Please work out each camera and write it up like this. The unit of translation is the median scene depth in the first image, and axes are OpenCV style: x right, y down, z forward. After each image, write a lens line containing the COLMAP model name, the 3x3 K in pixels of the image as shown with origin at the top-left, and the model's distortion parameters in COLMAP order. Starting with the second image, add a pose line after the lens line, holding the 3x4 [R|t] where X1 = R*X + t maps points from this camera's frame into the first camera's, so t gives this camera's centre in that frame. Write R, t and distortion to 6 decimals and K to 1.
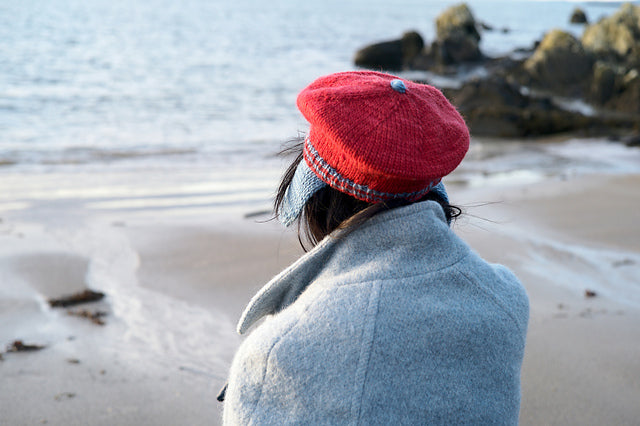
lens RADIAL K [[1024.2, 0, 320.0], [0, 1024.2, 213.0], [0, 0, 1]] dist [0.004047, 0.010230]
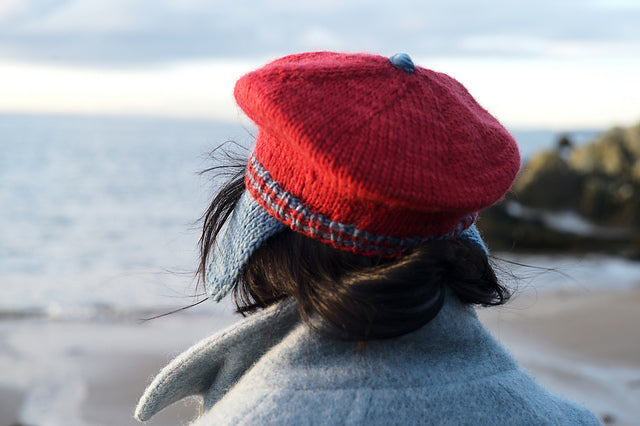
lens RADIAL K [[1024.2, 0, 320.0], [0, 1024.2, 213.0], [0, 0, 1]] dist [0.004047, 0.010230]
pose [[0.999178, -0.006255, 0.040048, 0.003525], [0.011281, 0.991898, -0.126531, 0.040115], [-0.038932, 0.126879, 0.991154, 0.424355]]
